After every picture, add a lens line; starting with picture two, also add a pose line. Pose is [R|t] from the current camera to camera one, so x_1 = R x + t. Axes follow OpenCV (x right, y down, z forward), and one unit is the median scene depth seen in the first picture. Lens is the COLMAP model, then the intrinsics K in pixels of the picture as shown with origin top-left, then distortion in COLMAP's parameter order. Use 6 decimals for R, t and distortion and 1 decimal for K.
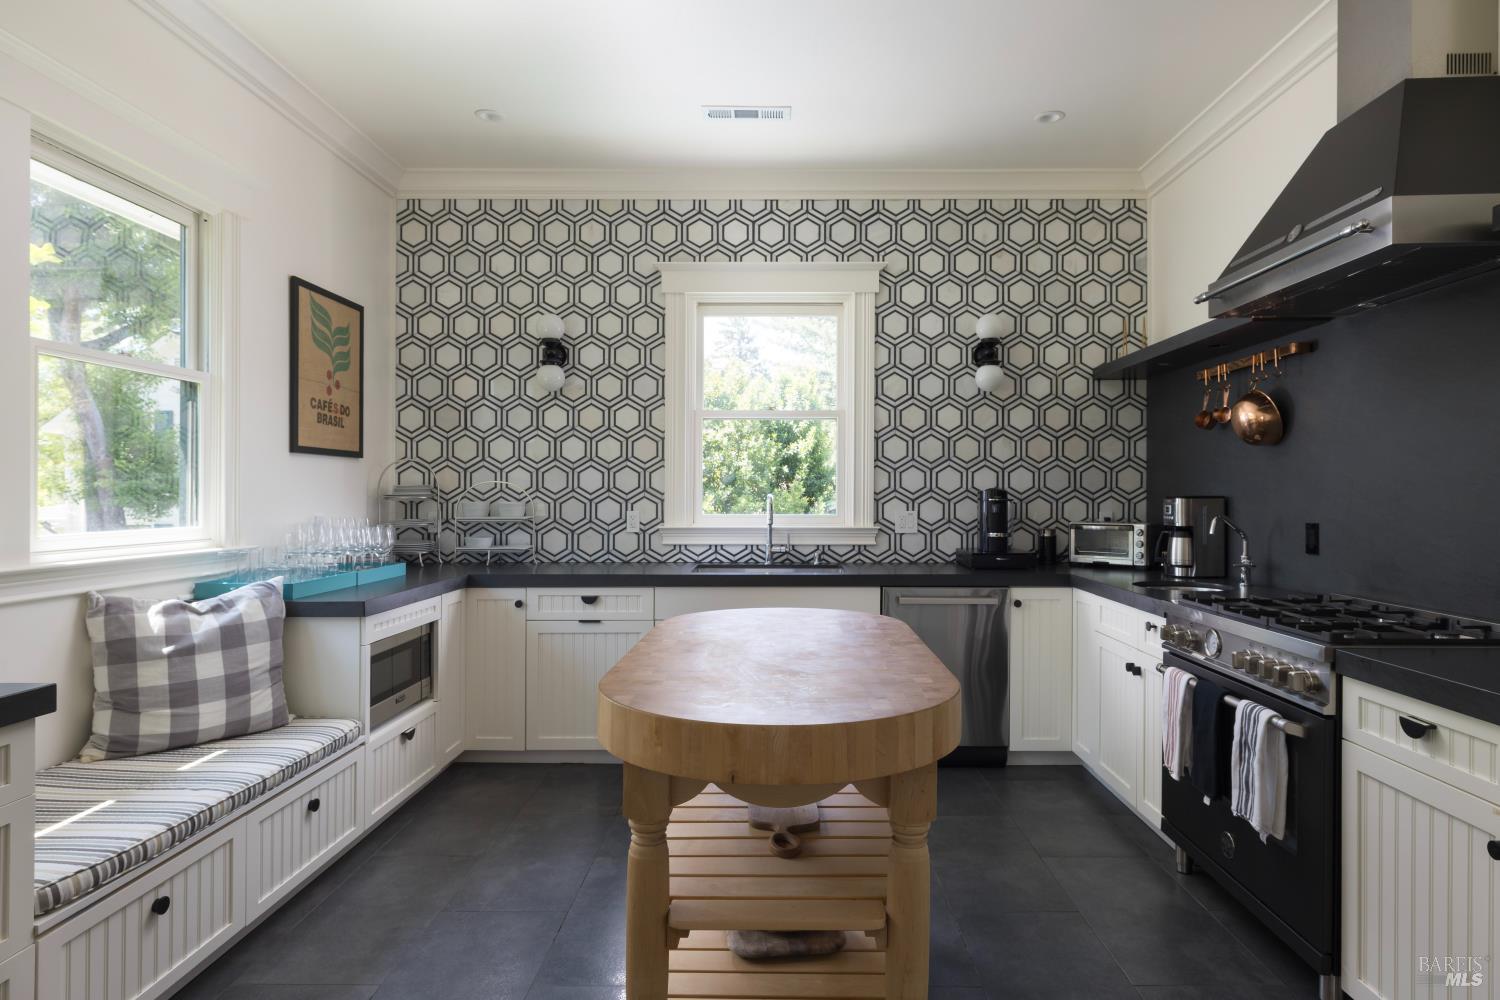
lens RADIAL K [[850.3, 0, 753.1], [0, 850.3, 499.1], [0, 0, 1]] dist [0.000746, -0.002997]
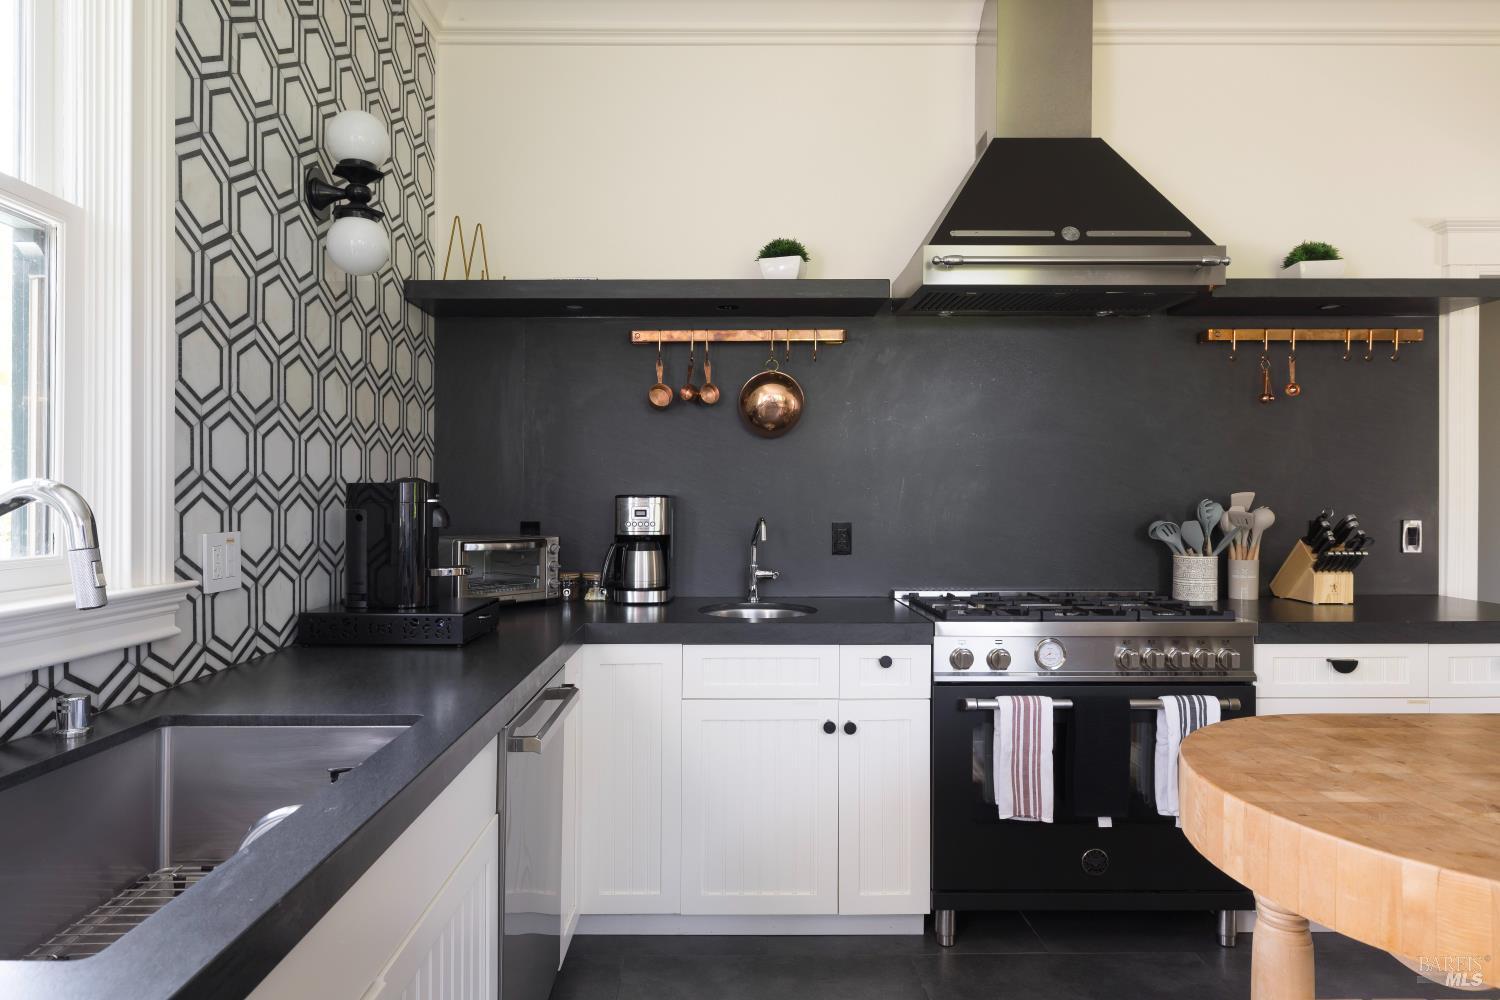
lens RADIAL K [[850.3, 0, 744.9], [0, 850.3, 503.7], [0, 0, 1]] dist [0.000746, -0.002997]
pose [[-0.034119, -0.003983, 0.999410, -0.203623], [0.009284, 0.999948, 0.004302, 0.001635], [-0.999375, 0.009426, -0.034080, 0.782967]]
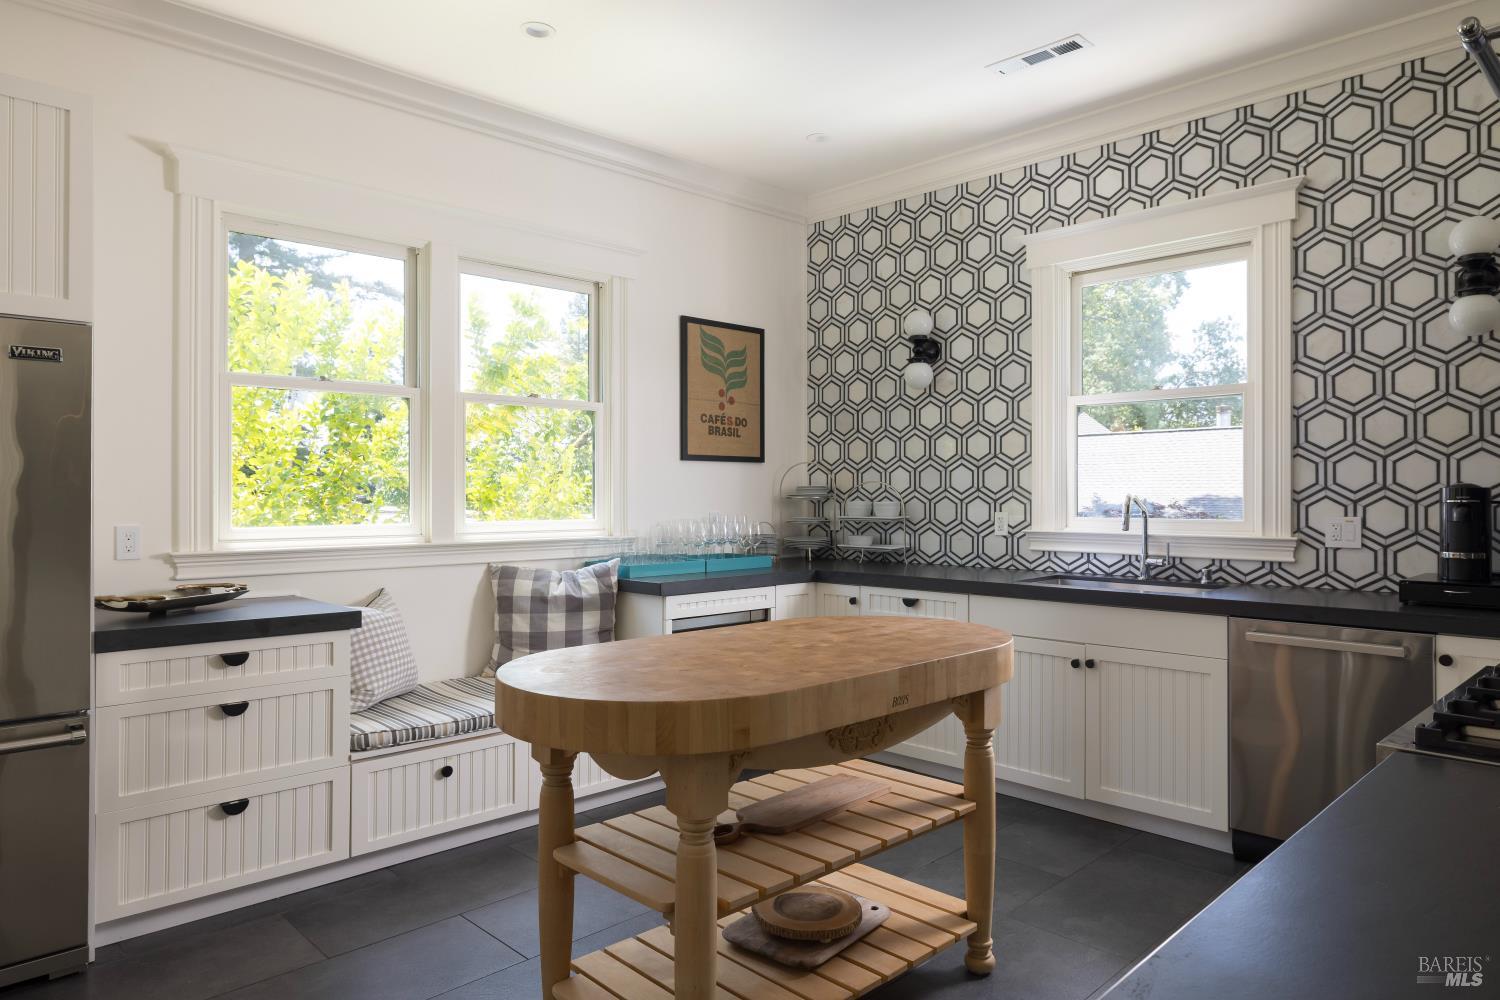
lens RADIAL K [[943.7, 0, 755.1], [0, 943.7, 489.8], [0, 0, 1]] dist [0.003502, -0.001801]
pose [[0.707102, -0.004888, -0.707095, 0.391488], [-0.001630, 0.999962, -0.008543, -0.001058], [0.707110, 0.007193, 0.707067, 0.094531]]
